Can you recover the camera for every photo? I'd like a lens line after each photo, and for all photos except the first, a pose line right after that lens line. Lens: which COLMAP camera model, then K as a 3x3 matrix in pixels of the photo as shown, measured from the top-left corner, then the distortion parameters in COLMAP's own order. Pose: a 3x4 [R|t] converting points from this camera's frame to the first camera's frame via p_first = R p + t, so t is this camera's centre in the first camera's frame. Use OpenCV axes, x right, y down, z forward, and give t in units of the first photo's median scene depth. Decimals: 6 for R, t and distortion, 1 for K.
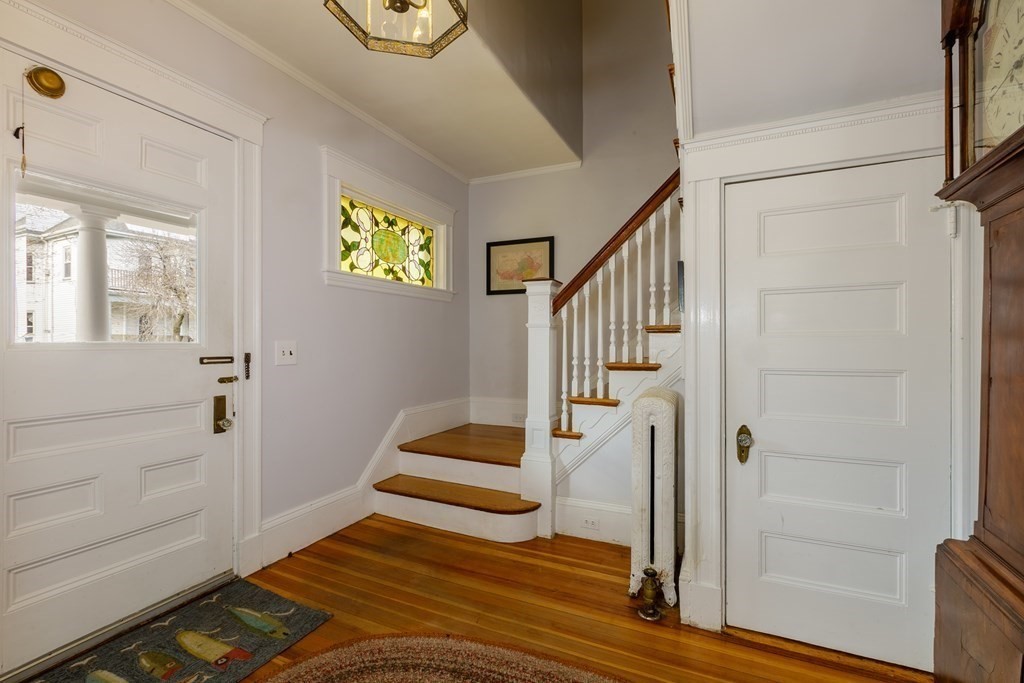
lens RADIAL K [[459.9, 0, 512.7], [0, 459.9, 341.3], [0, 0, 1]] dist [-0.001274, -0.000708]
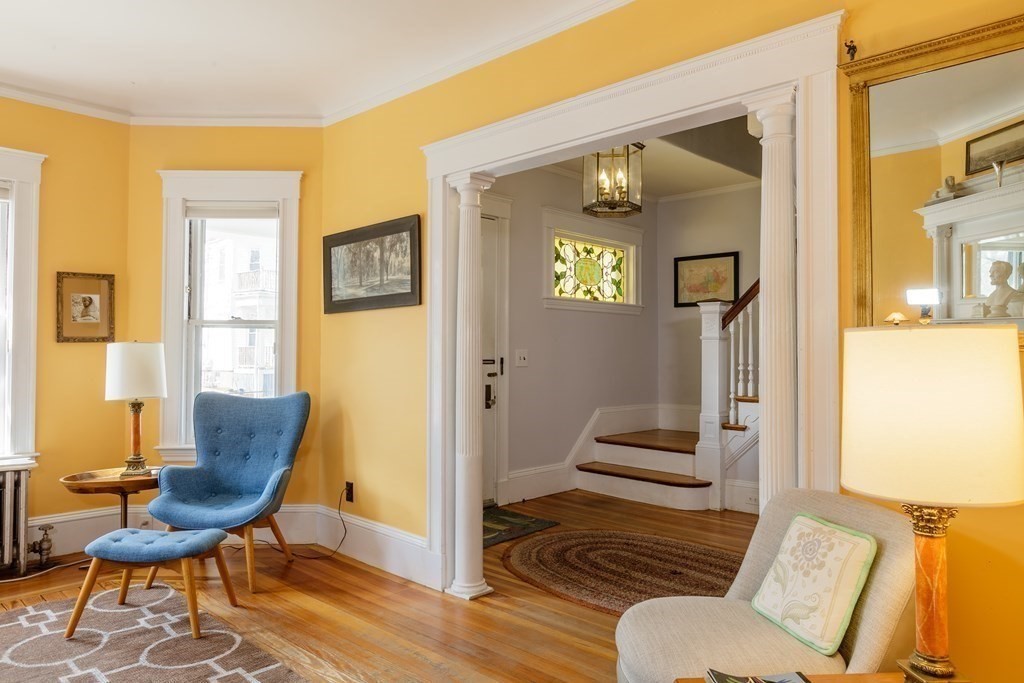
lens RADIAL K [[696.4, 0, 512.5], [0, 696.4, 343.1], [0, 0, 1]] dist [-0.000207, 0.000330]
pose [[0.947996, -0.001323, -0.318280, 0.131847], [-0.003697, 0.999878, -0.015168, 0.008968], [0.318262, 0.015556, 0.947875, -0.833471]]
